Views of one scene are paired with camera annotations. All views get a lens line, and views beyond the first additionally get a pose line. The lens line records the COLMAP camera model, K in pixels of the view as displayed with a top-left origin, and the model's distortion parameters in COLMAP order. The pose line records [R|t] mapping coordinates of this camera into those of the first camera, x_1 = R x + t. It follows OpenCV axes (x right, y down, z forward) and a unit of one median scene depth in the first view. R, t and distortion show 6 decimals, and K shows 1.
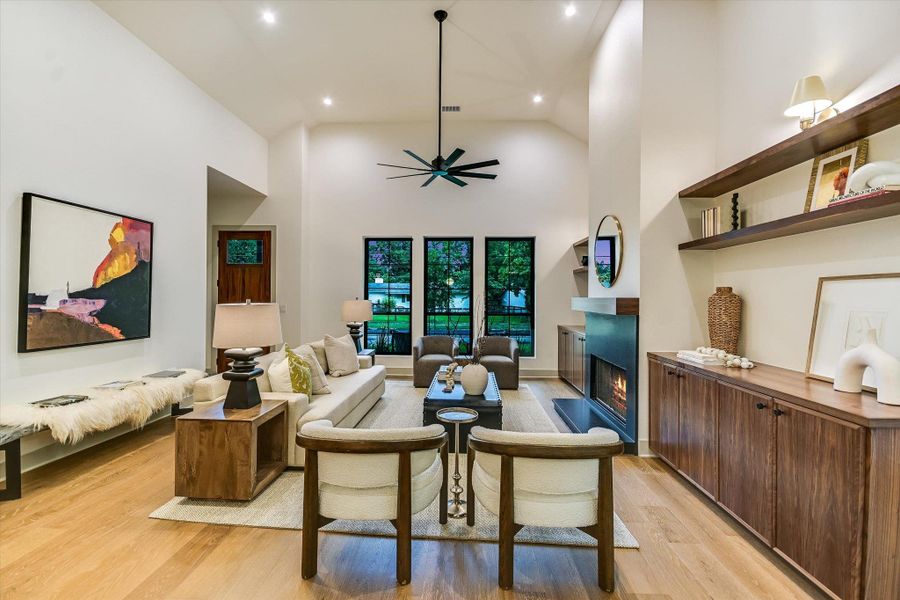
lens RADIAL K [[405.4, 0, 450.7], [0, 405.4, 293.9], [0, 0, 1]] dist [0.014289, -0.012148]
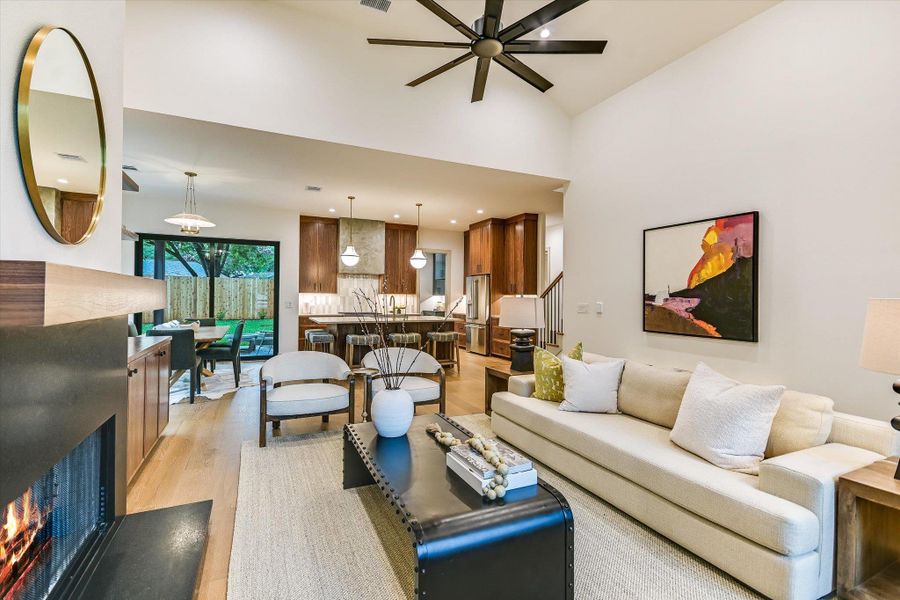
lens RADIAL K [[405.4, 0, 450.7], [0, 405.4, 293.9], [0, 0, 1]] dist [0.014289, -0.012148]
pose [[-0.883720, -0.015487, -0.467760, 0.295409], [-0.008735, 0.999824, -0.016601, 0.026251], [0.467934, -0.010585, -0.883700, 1.703651]]
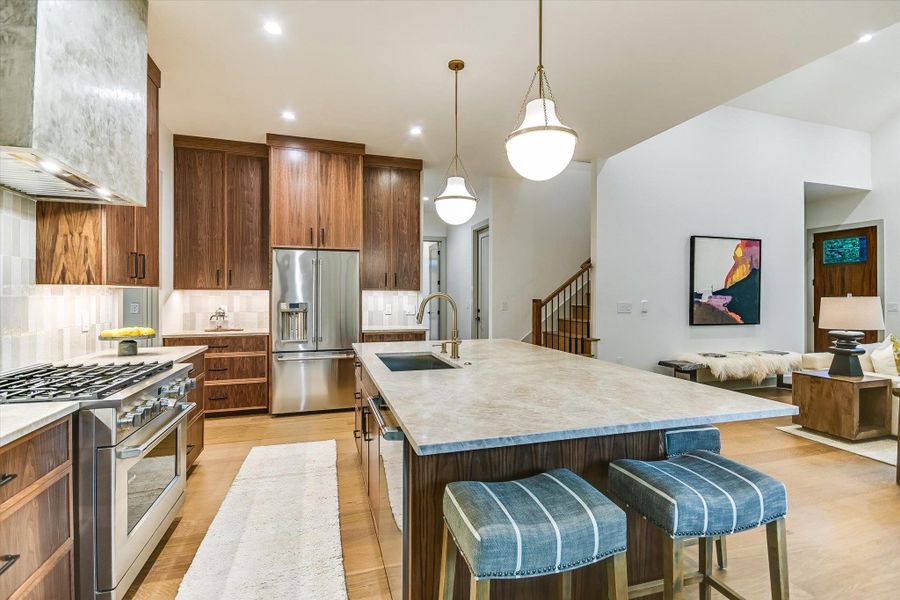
lens RADIAL K [[405.4, 0, 450.7], [0, 405.4, 293.9], [0, 0, 1]] dist [0.014289, -0.012148]
pose [[0.328847, -0.009194, -0.944339, 0.242259], [0.007549, 0.999946, -0.007106, 0.008810], [0.944353, -0.004792, 0.328899, -0.494285]]
